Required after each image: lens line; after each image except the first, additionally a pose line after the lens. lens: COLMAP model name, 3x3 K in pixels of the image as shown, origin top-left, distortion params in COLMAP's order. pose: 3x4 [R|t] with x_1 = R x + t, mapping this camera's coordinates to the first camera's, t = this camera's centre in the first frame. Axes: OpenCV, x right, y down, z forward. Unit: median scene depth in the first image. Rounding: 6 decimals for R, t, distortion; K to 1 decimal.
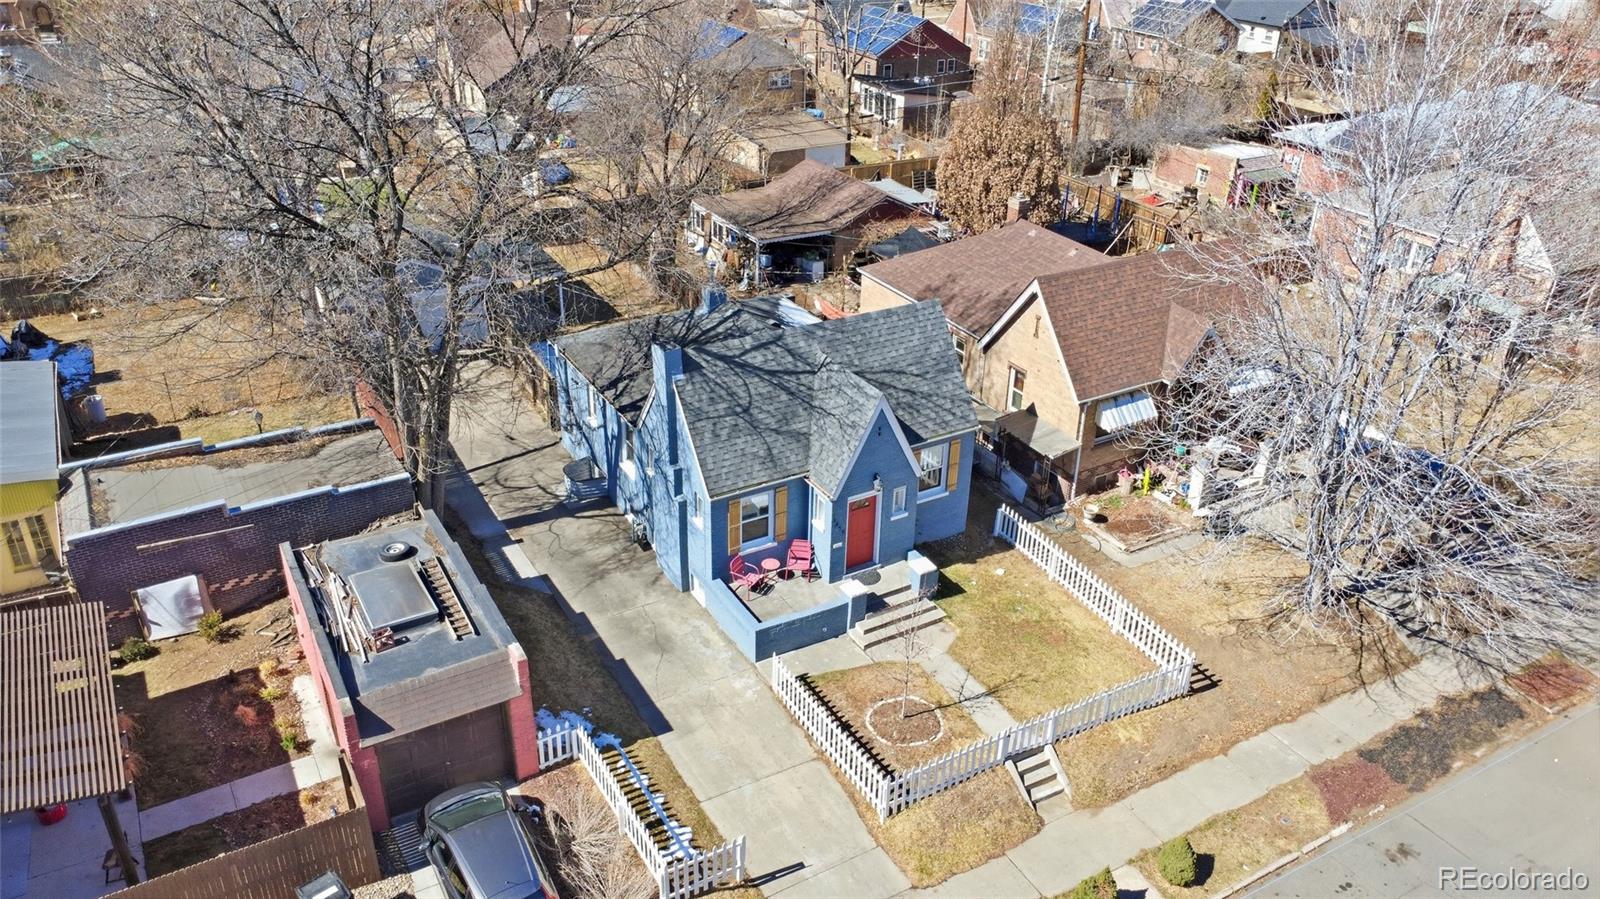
lens RADIAL K [[1182.6, 0, 800.0], [0, 1182.6, 449.5], [0, 0, 1]] dist [0.001072, 0.000063]
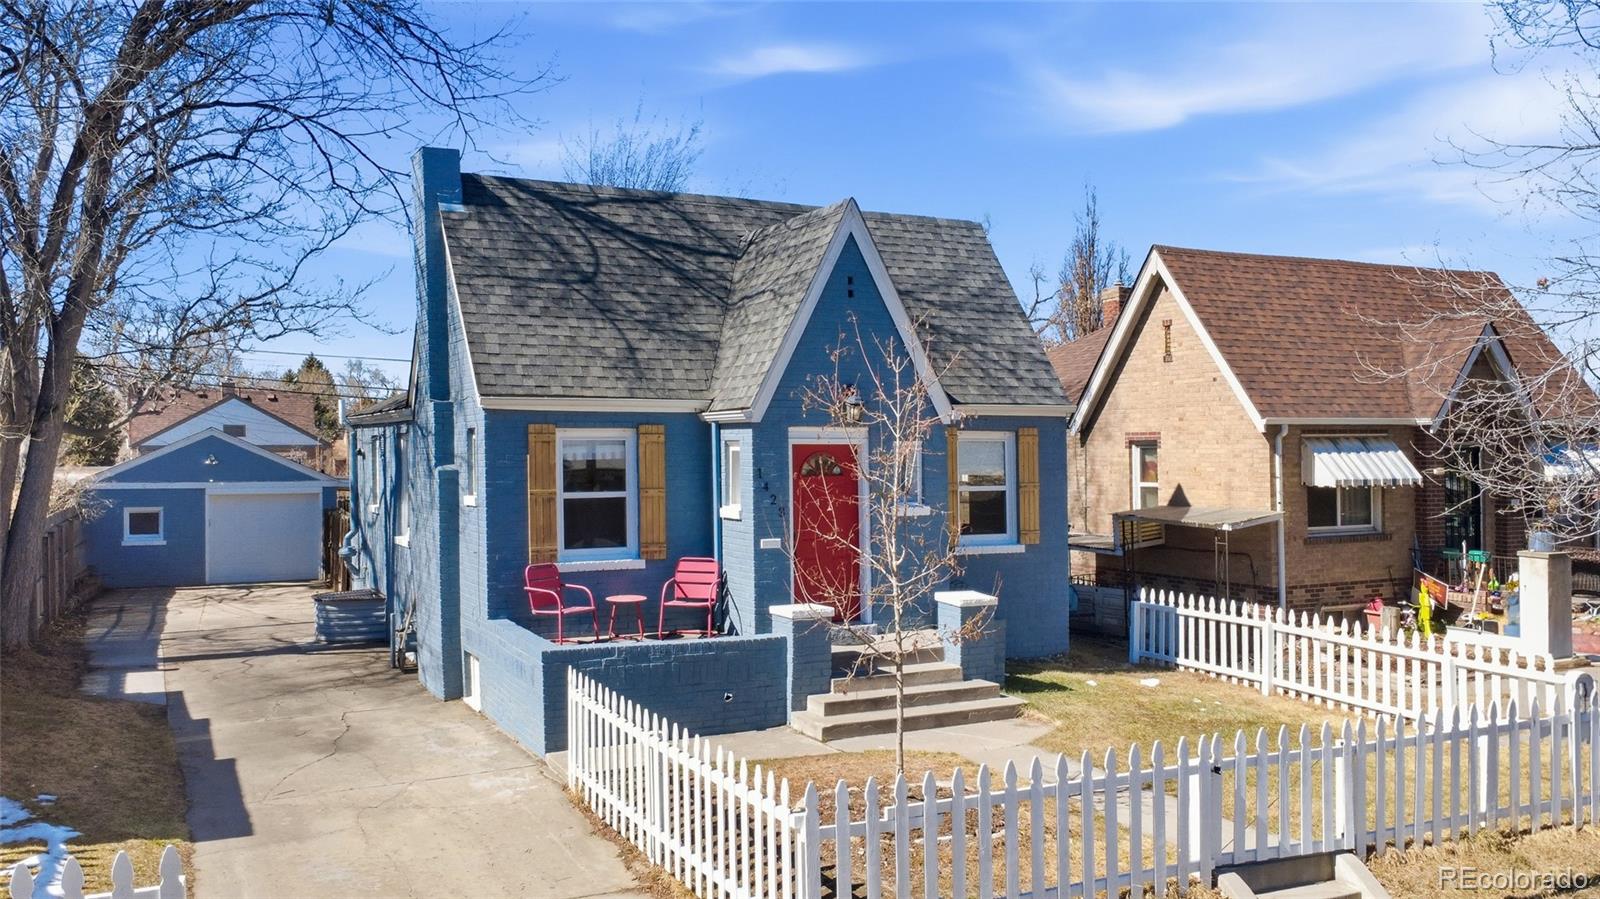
lens RADIAL K [[1297.0, 0, 792.8], [0, 1297.0, 451.7], [0, 0, 1]] dist [0.009269, 0.001694]
pose [[0.996603, -0.033027, -0.075439, 0.069094], [-0.006351, 0.882508, -0.470255, 0.248129], [0.082106, 0.469137, 0.879301, 0.480789]]
